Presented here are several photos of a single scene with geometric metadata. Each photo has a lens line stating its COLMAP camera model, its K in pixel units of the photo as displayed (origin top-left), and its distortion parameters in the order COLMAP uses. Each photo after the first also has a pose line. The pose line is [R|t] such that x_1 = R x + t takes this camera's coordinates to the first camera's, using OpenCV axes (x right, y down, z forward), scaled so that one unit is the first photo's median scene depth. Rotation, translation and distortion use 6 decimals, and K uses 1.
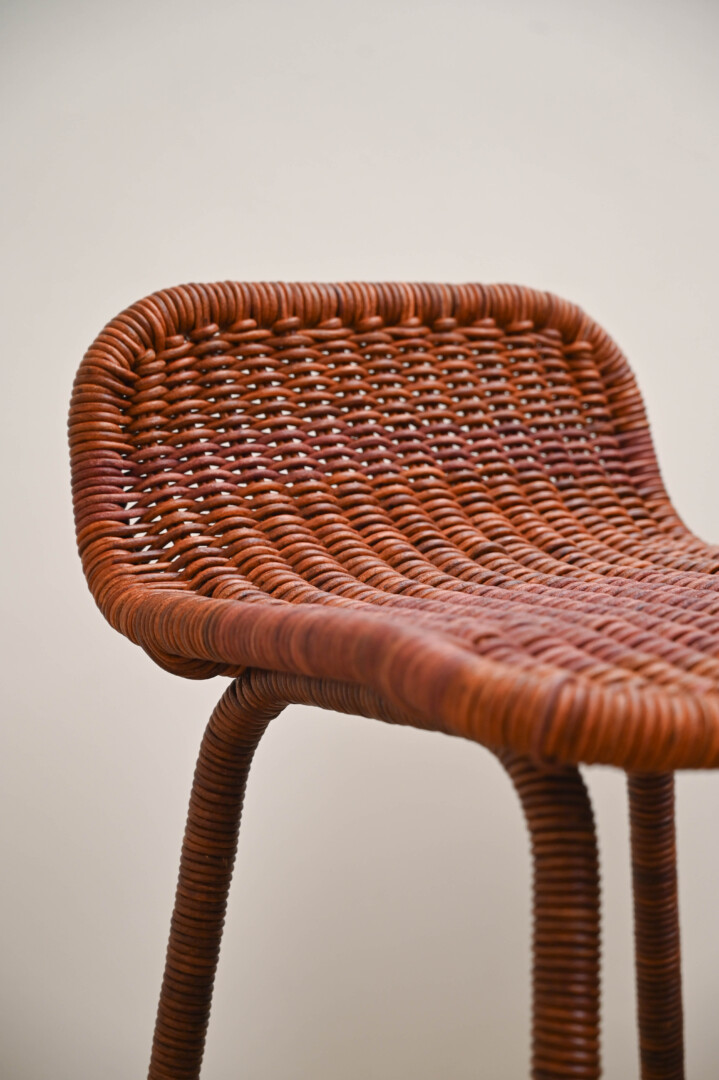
lens RADIAL K [[2146.6, 0, 359.5], [0, 2146.6, 540.0], [0, 0, 1]] dist [-0.042907, -0.144729]
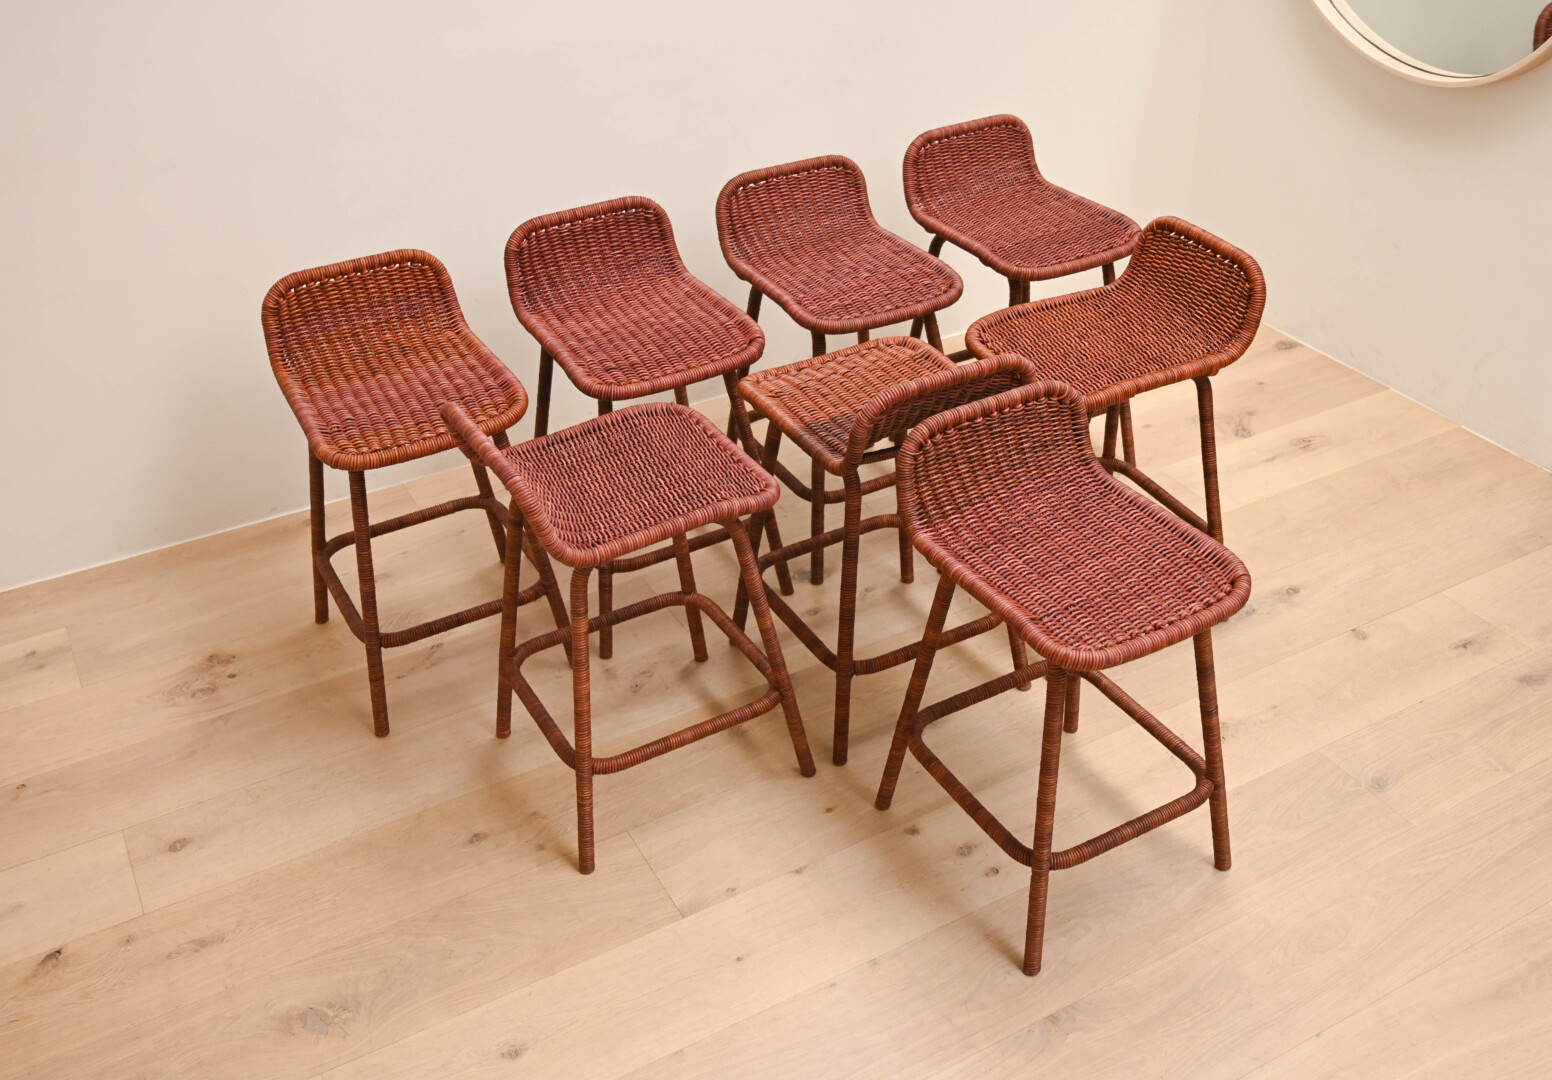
lens RADIAL K [[1494.7, 0, 776.0], [0, 1494.7, 540.0], [0, 0, 1]] dist [-0.009730, -0.000656]
pose [[0.999146, 0.021383, -0.035369, 0.779084], [-0.001186, 0.870244, 0.492619, -0.912686], [0.041313, -0.492156, 0.869526, -1.265071]]
